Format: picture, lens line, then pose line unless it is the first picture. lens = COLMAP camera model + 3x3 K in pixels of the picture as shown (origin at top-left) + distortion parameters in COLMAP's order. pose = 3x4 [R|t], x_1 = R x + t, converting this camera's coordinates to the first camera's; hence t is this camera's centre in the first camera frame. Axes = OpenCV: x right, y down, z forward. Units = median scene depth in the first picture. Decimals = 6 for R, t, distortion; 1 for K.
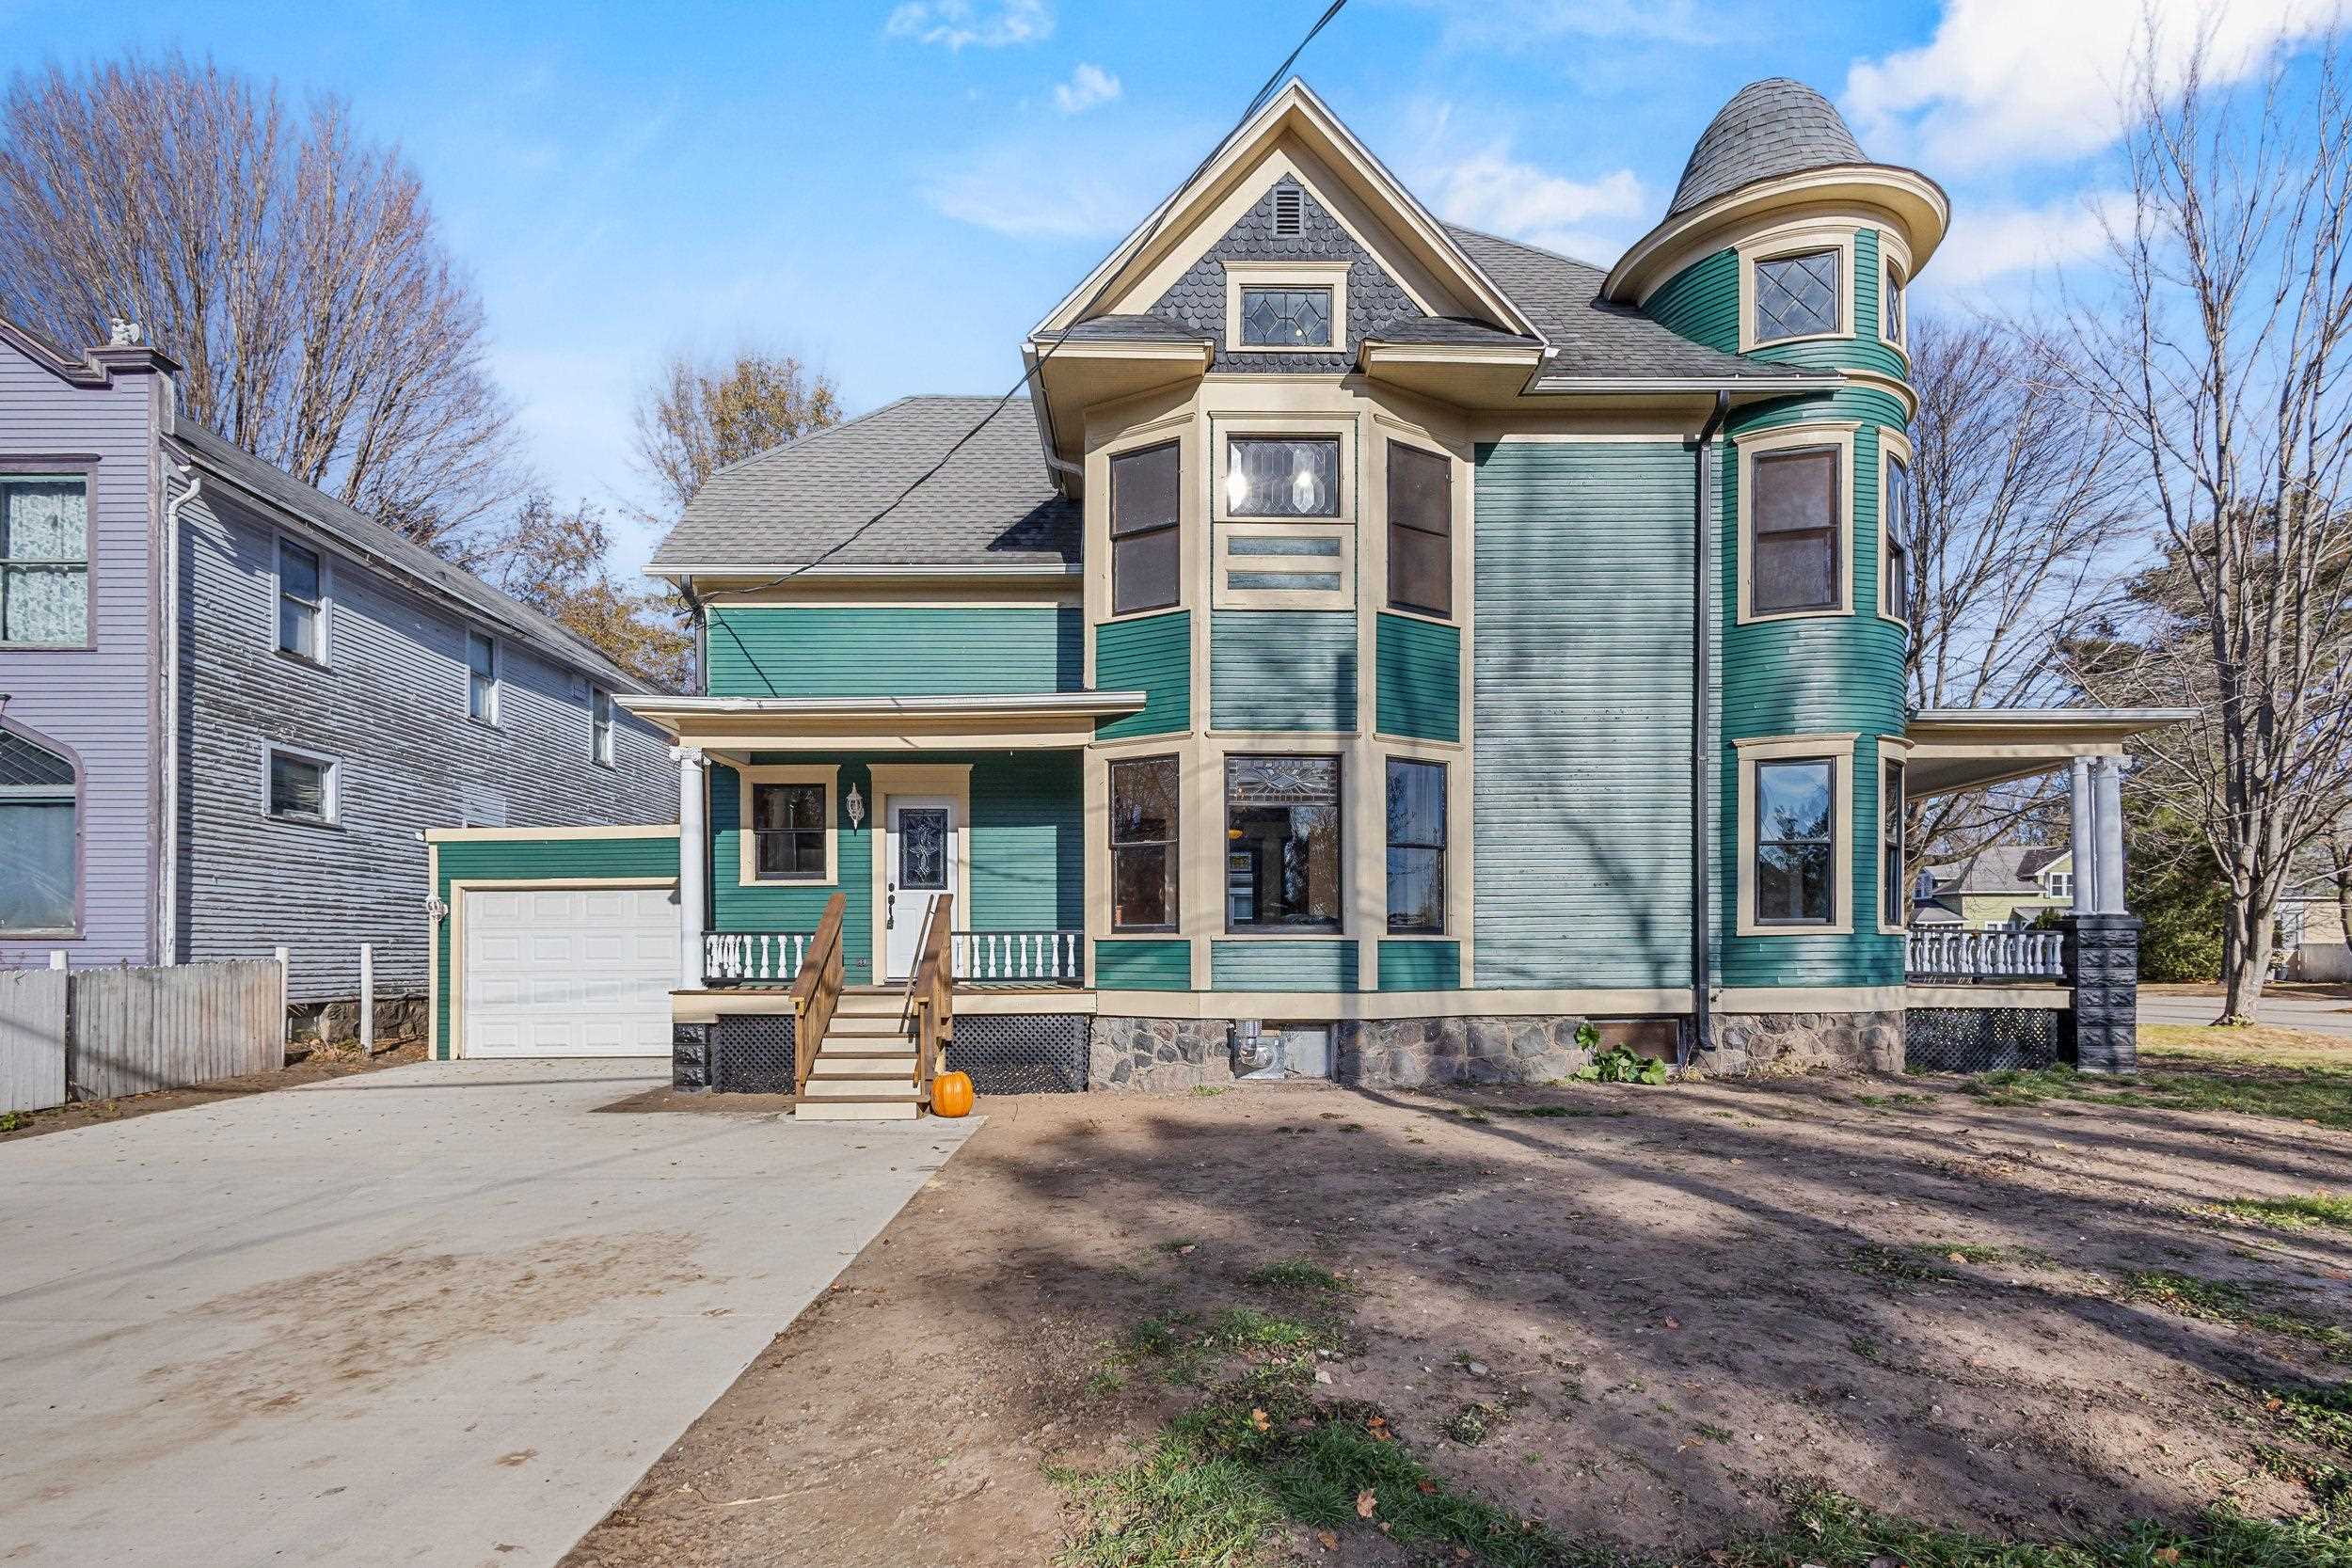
lens RADIAL K [[1085.2, 0, 1183.9], [0, 1085.2, 783.6], [0, 0, 1]] dist [0.005933, -0.000491]
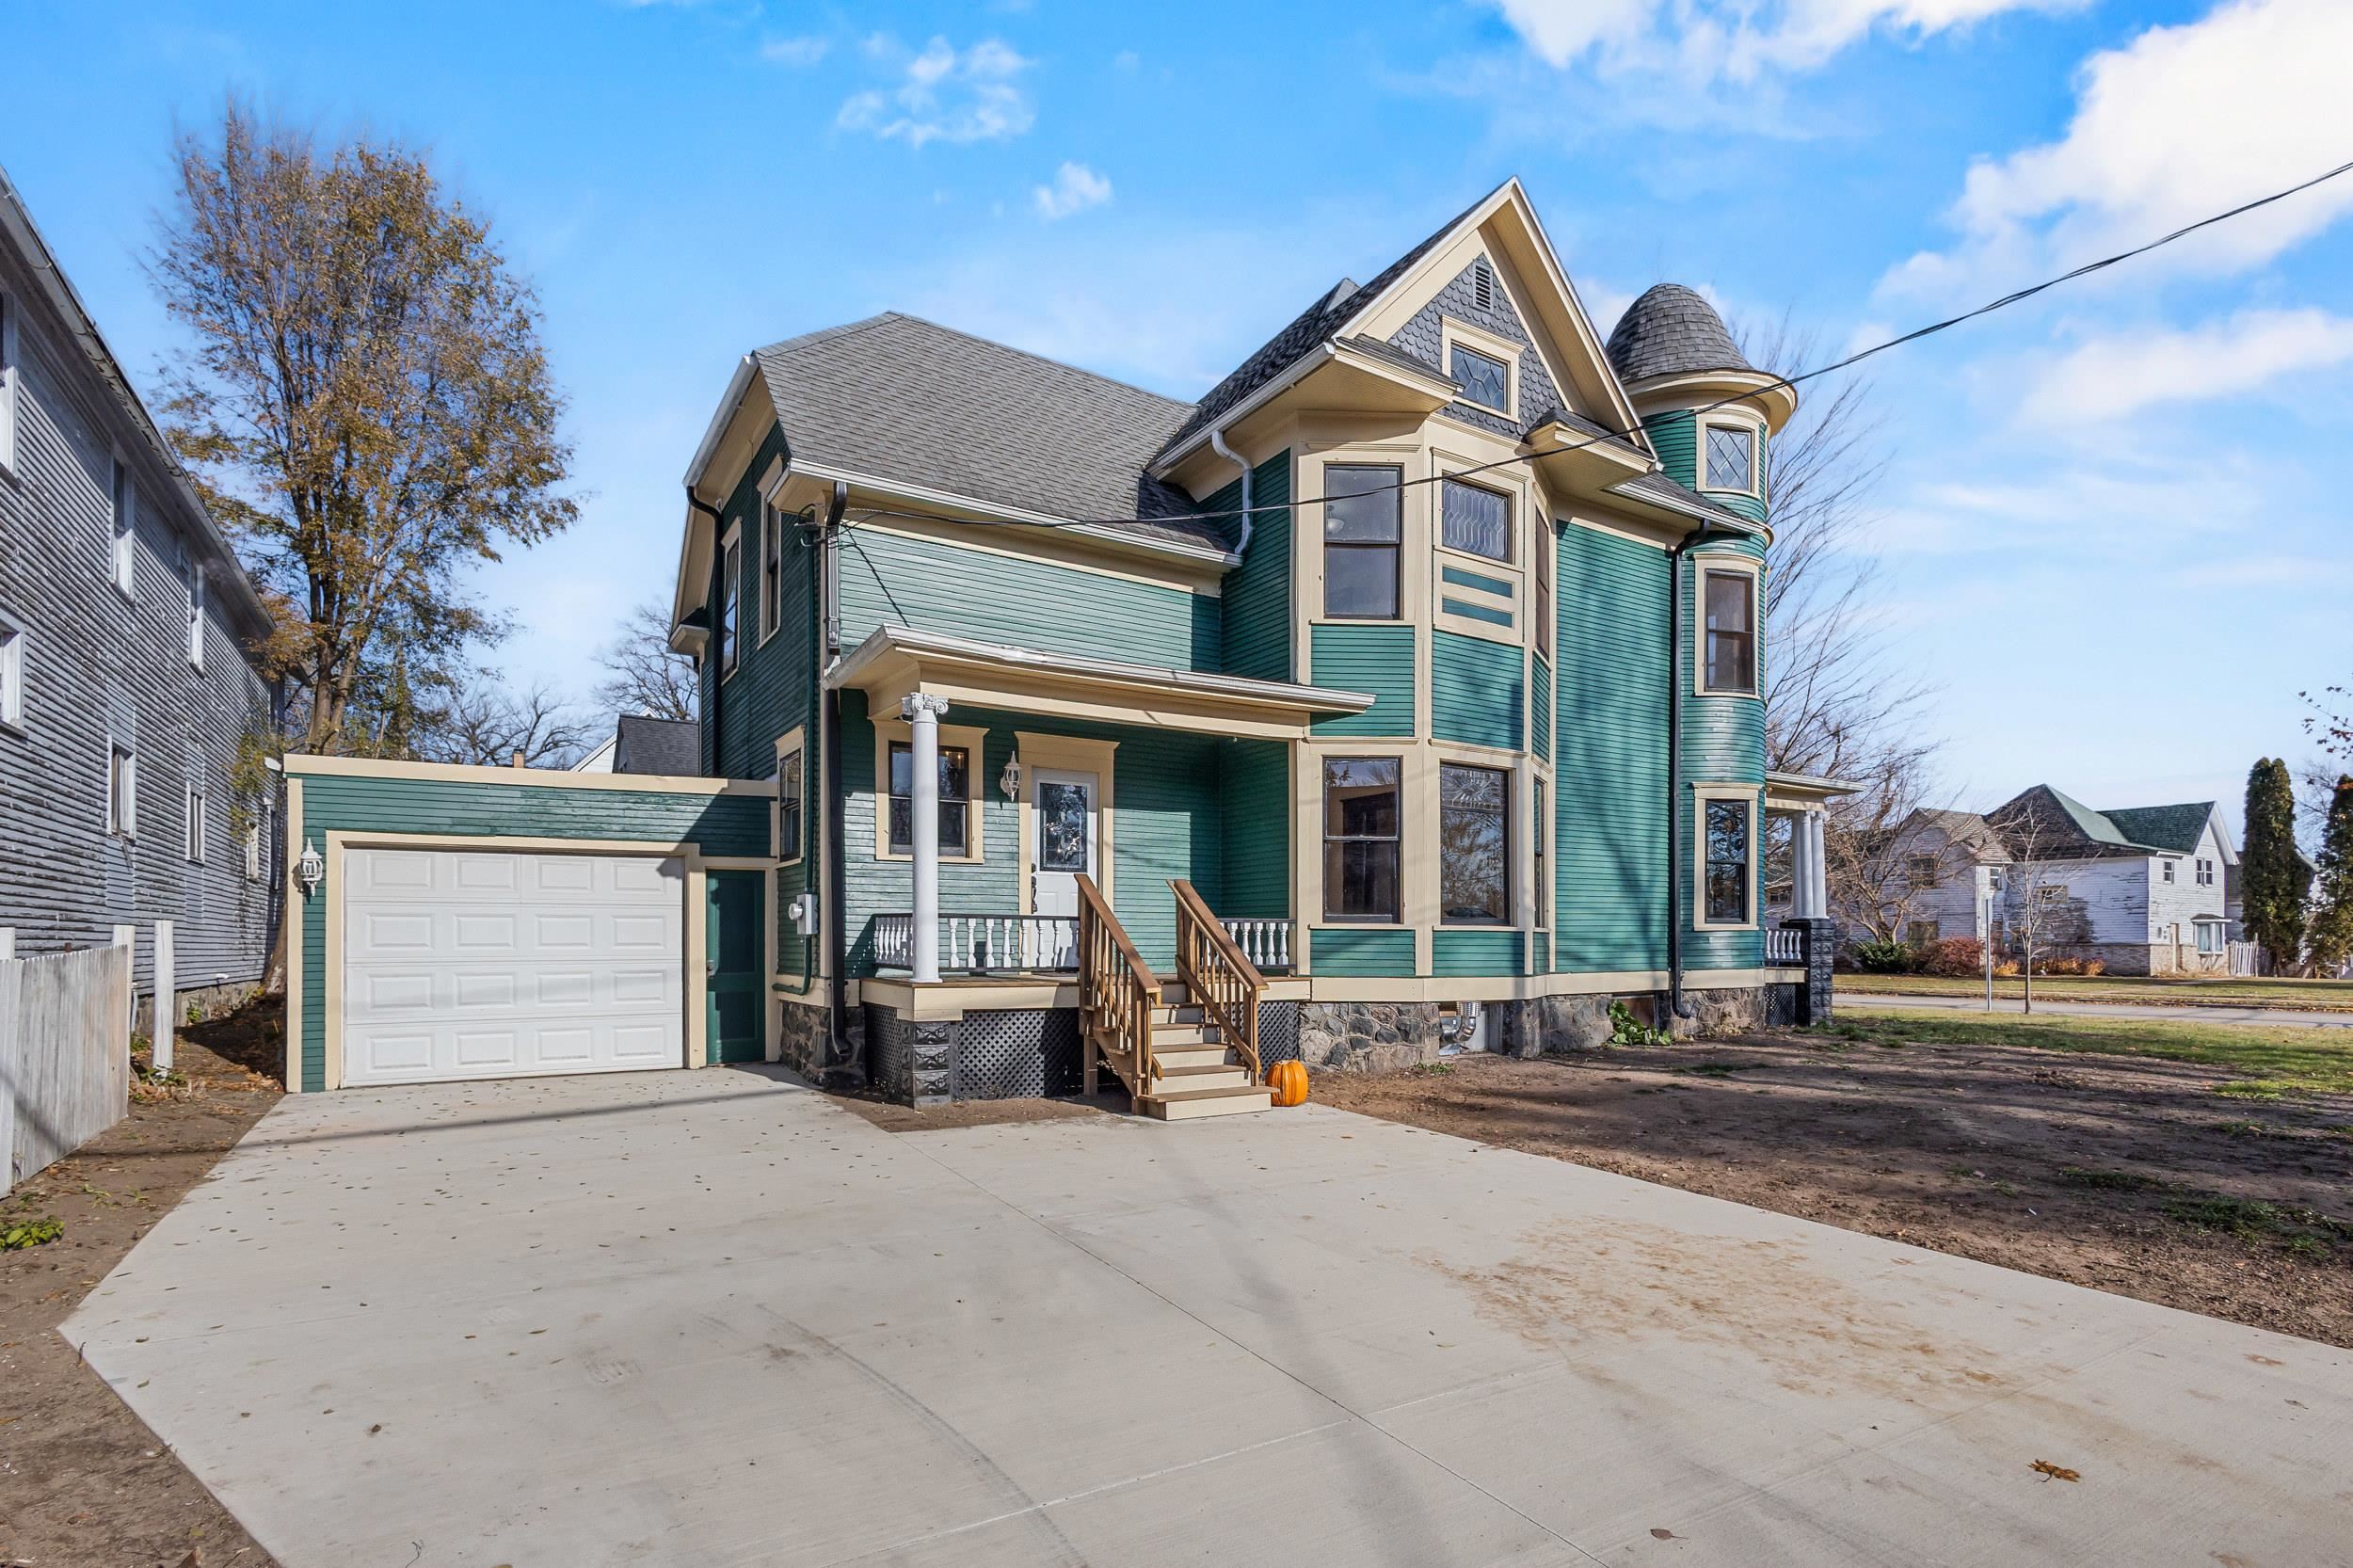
lens RADIAL K [[1077.2, 0, 1183.1], [0, 1077.2, 772.1], [0, 0, 1]] dist [0.005790, -0.000299]
pose [[0.865031, 0.082830, 0.494834, -0.695399], [-0.081668, 0.996370, -0.024017, 0.029894], [-0.495027, -0.019637, 0.868656, 0.170922]]
